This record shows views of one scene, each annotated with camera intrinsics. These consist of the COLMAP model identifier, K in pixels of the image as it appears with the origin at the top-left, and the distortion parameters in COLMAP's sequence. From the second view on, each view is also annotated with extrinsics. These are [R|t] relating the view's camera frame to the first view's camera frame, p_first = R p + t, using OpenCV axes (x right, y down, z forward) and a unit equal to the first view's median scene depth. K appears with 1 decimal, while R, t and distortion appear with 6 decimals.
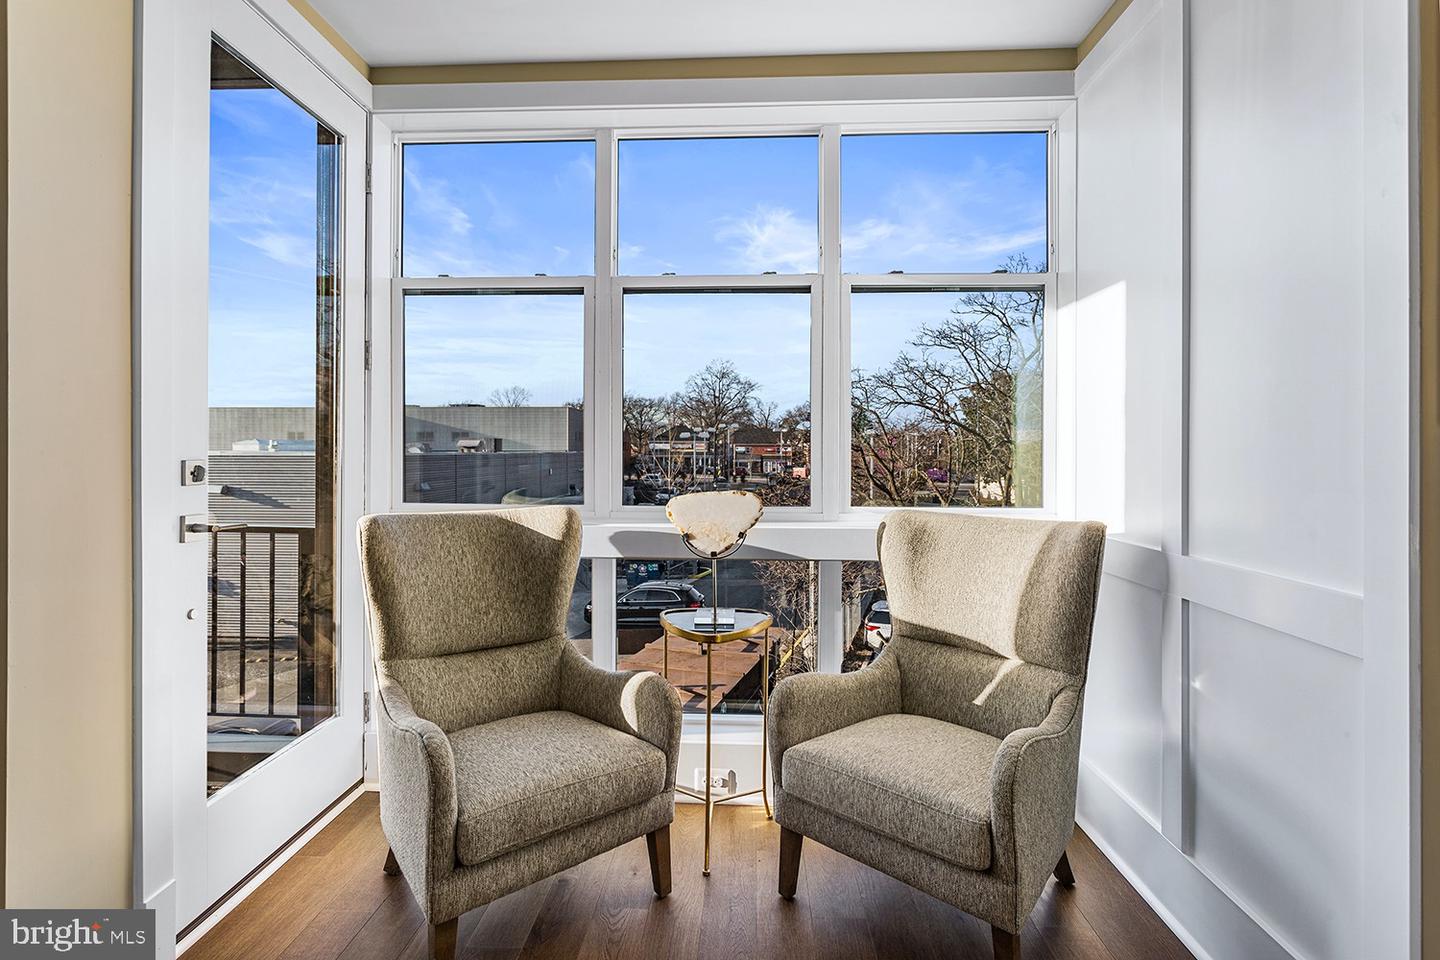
lens RADIAL K [[706.7, 0, 720.4], [0, 706.7, 458.1], [0, 0, 1]] dist [-0.015030, -0.000158]
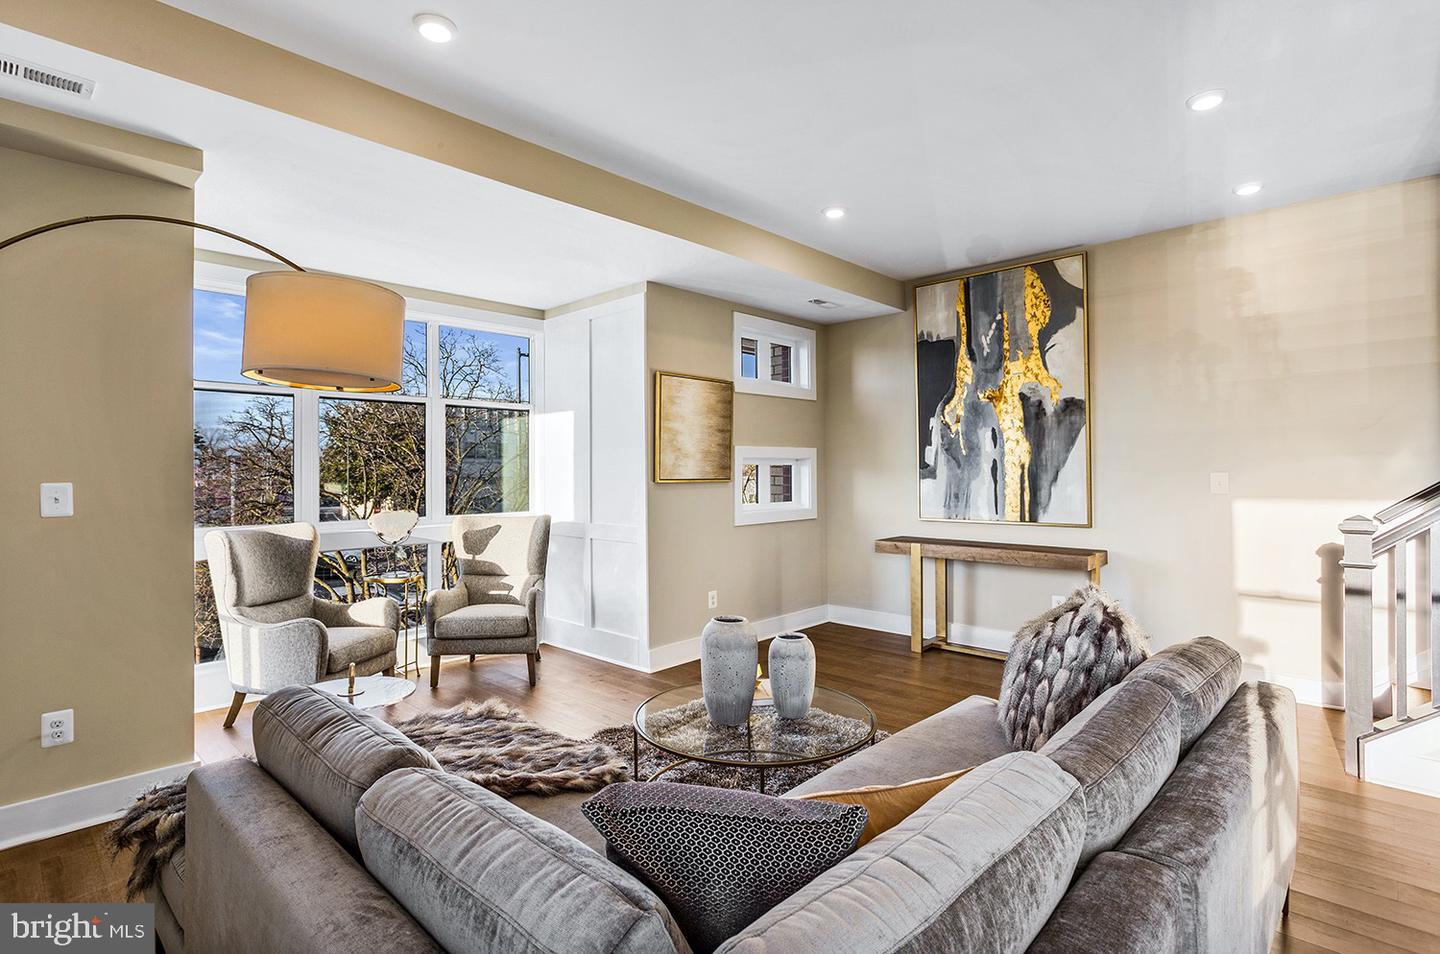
lens RADIAL K [[718.3, 0, 716.2], [0, 718.3, 463.2], [0, 0, 1]] dist [-0.004123, -0.000127]
pose [[0.658951, -0.001344, 0.752185, -0.846596], [0.016144, 0.999793, -0.012357, -0.040813], [-0.752013, 0.020286, 0.658837, -0.915393]]
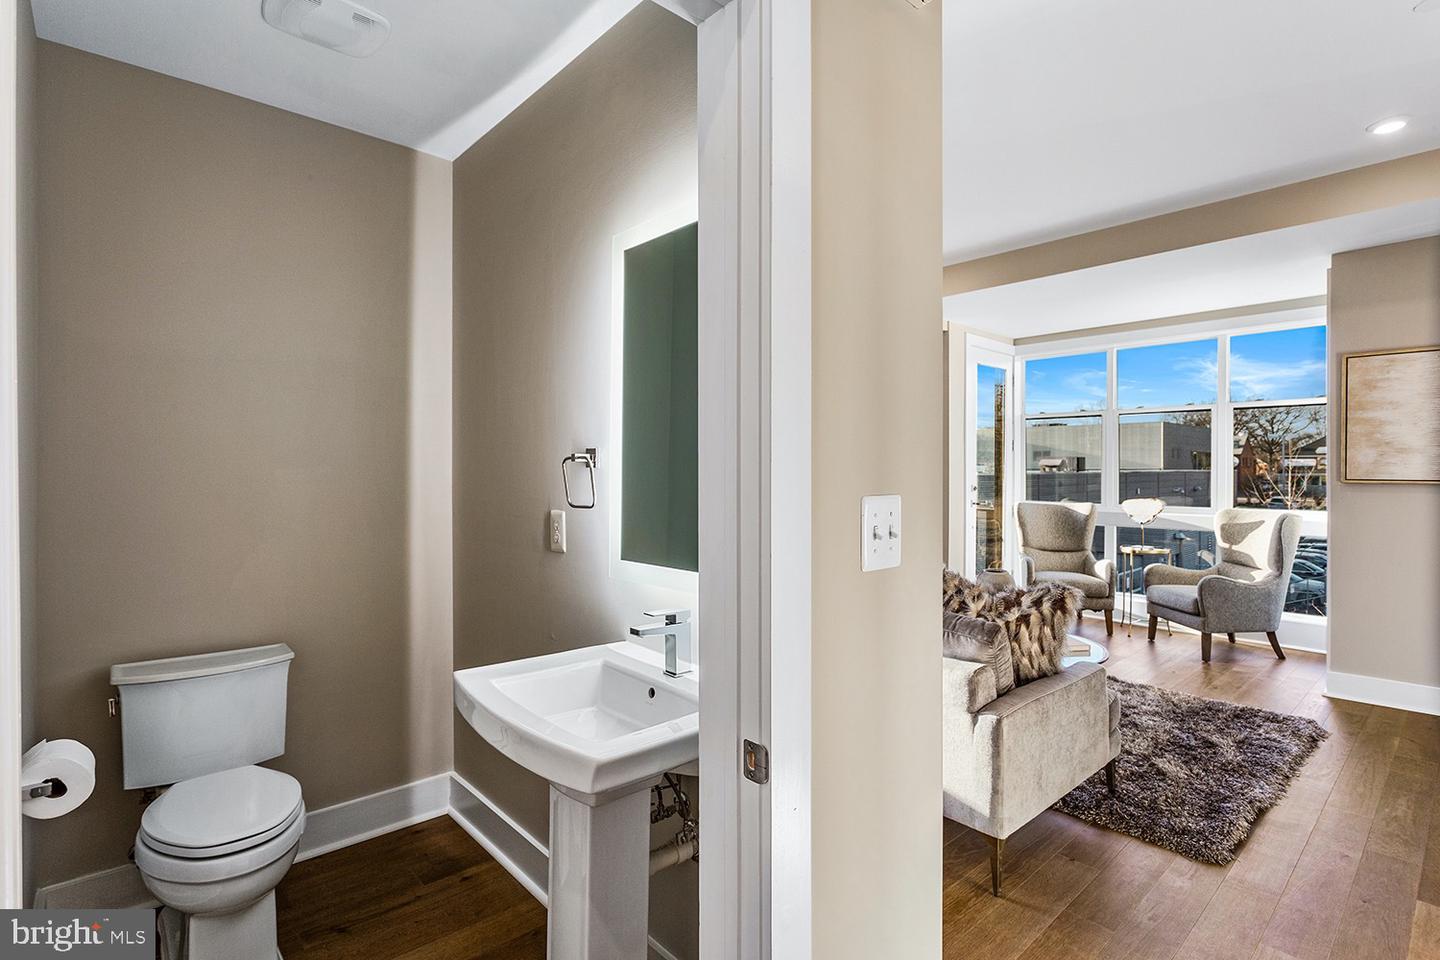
lens RADIAL K [[706.1, 0, 720.0], [0, 706.1, 480.0], [0, 0, 1]] dist [-0.002277, -0.000112]
pose [[0.710647, 0.008115, -0.703502, 0.606938], [-0.003618, 0.999962, 0.007880, -0.029880], [0.703539, -0.003054, 0.710650, -1.710979]]
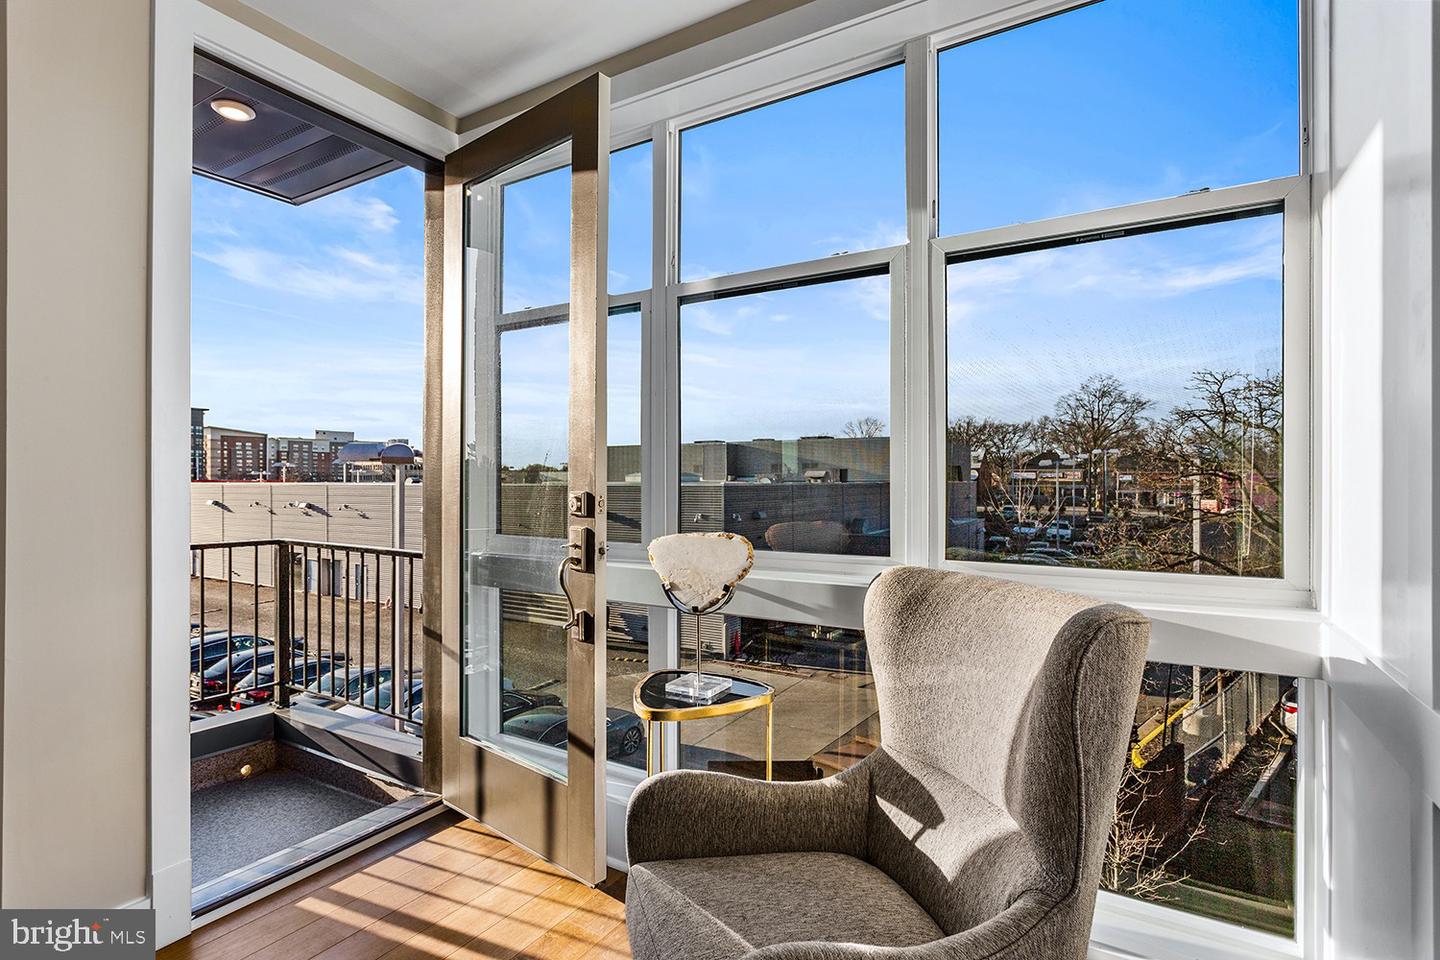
lens RADIAL K [[706.1, 0, 720.0], [0, 706.1, 480.0], [0, 0, 1]] dist [-0.002277, -0.000112]
pose [[0.878747, -0.005102, -0.477261, 0.330667], [-0.000386, 0.999935, -0.011400, -0.002630], [0.477288, 0.010202, 0.878687, 0.250730]]
